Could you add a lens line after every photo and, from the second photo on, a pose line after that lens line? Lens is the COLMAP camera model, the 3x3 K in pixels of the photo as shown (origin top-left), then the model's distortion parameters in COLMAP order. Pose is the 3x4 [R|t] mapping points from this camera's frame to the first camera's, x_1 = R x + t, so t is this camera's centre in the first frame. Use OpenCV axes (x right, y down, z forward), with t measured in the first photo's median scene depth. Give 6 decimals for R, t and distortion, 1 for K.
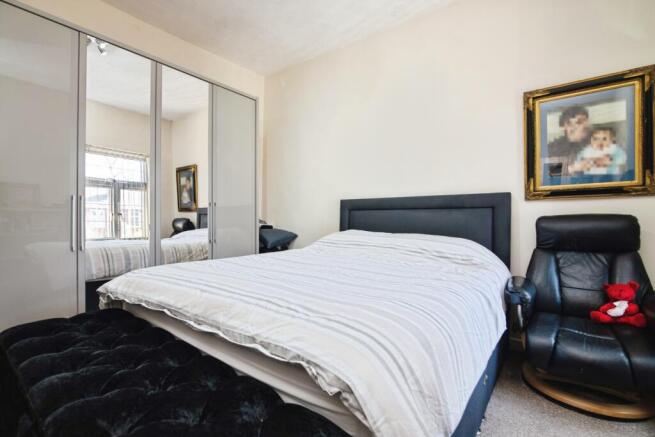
lens RADIAL K [[304.9, 0, 327.5], [0, 304.9, 218.5], [0, 0, 1]] dist [-0.001267, -0.000128]
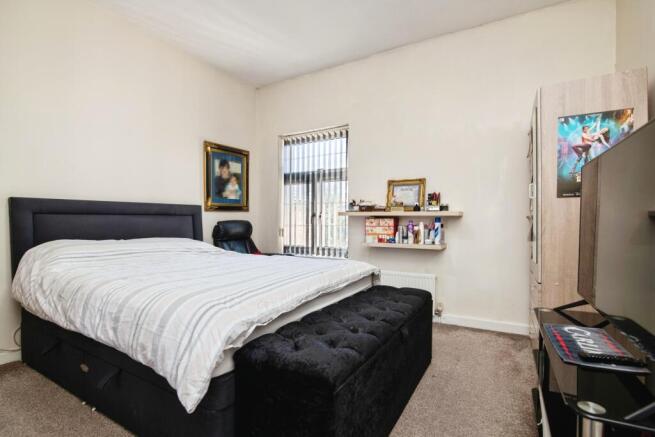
lens RADIAL K [[315.9, 0, 330.0], [0, 315.9, 227.7], [0, 0, 1]] dist [-0.005201, -0.000477]
pose [[-0.124513, -0.015798, 0.992092, -1.070609], [0.014228, 0.999742, 0.017705, 0.004941], [-0.992116, 0.016320, -0.124256, 0.617135]]
